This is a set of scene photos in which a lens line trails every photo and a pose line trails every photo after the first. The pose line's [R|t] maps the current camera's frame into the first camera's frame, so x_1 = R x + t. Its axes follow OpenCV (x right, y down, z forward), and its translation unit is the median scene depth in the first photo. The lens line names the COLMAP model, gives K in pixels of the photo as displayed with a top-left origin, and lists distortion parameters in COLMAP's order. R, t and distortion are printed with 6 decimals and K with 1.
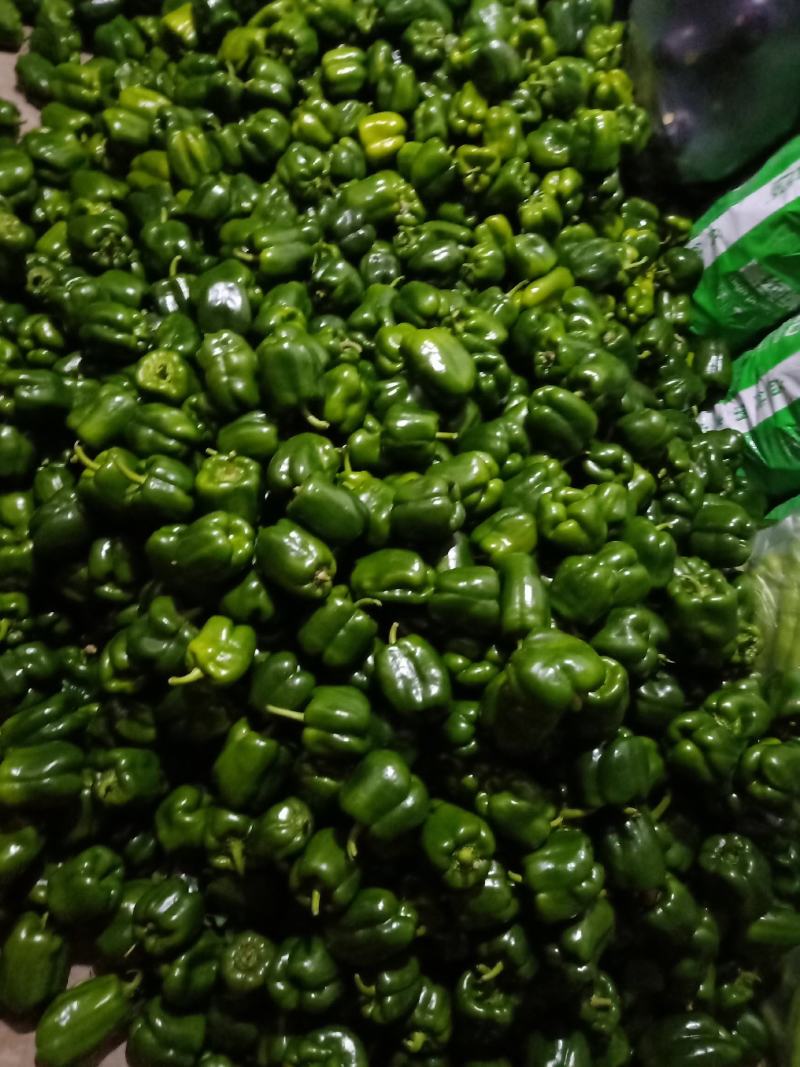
lens RADIAL K [[813.3, 0, 397.5], [0, 813.3, 530.6], [0, 0, 1]] dist [0.043948, -0.033712]
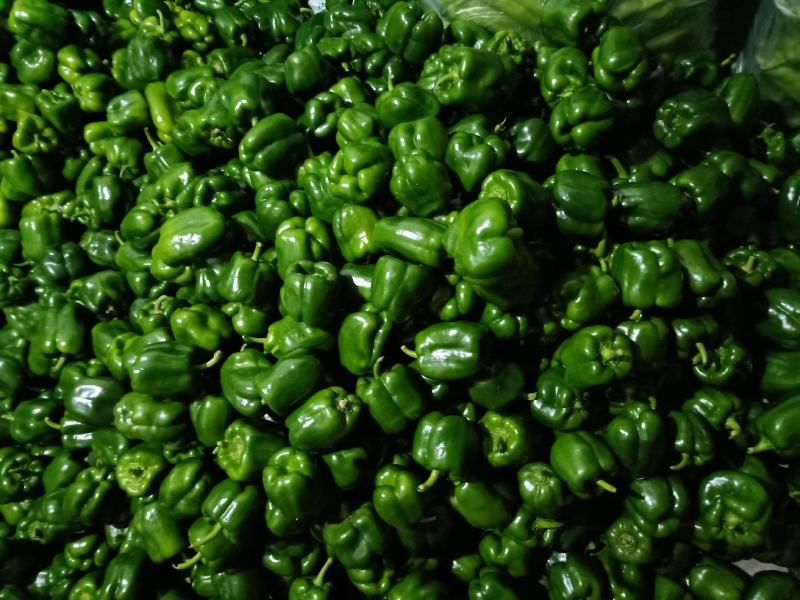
lens RADIAL K [[609.8, 0, 400.0], [0, 609.8, 300.0], [0, 0, 1]] dist [0.043948, -0.033712]
pose [[0.286554, -0.955308, -0.072614, 0.102826], [0.954265, 0.277854, 0.110343, -0.002666], [-0.085236, -0.100912, 0.991237, 0.125398]]
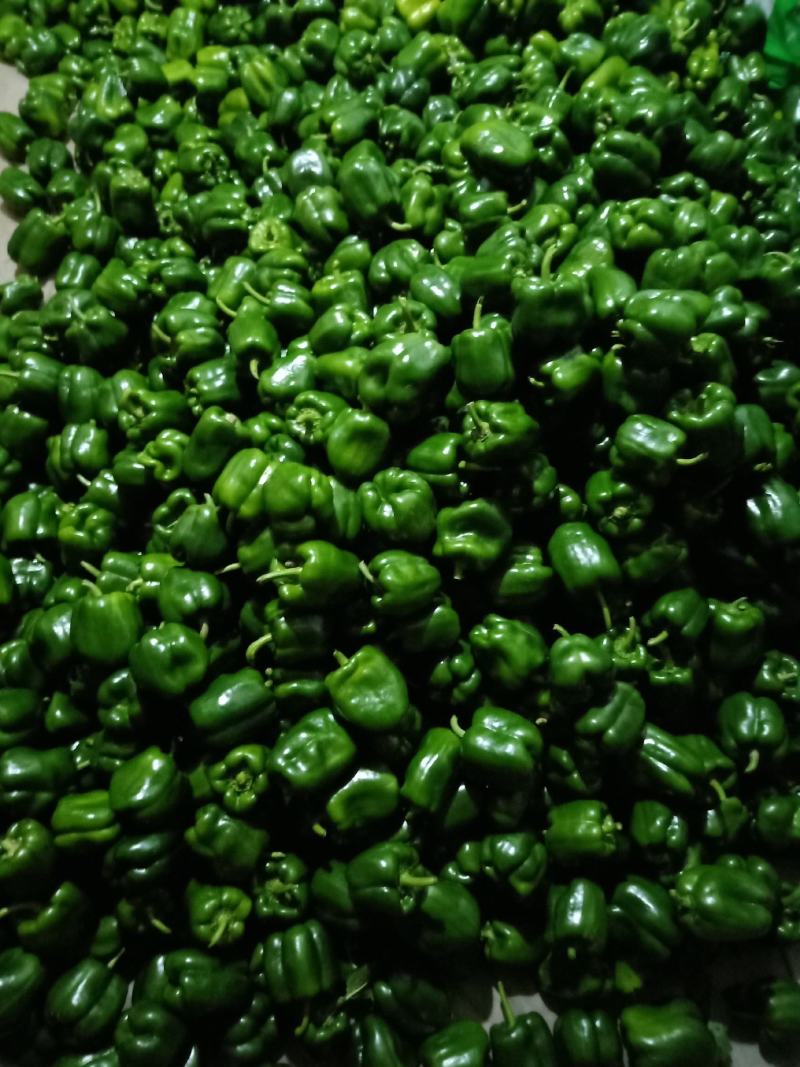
lens RADIAL K [[813.3, 0, 397.5], [0, 813.3, 530.6], [0, 0, 1]] dist [0.043948, -0.033712]
pose [[0.945369, -0.230498, -0.230537, 0.055443], [0.230868, 0.972644, -0.025755, 0.269375], [0.230167, -0.028876, 0.972723, -0.107381]]
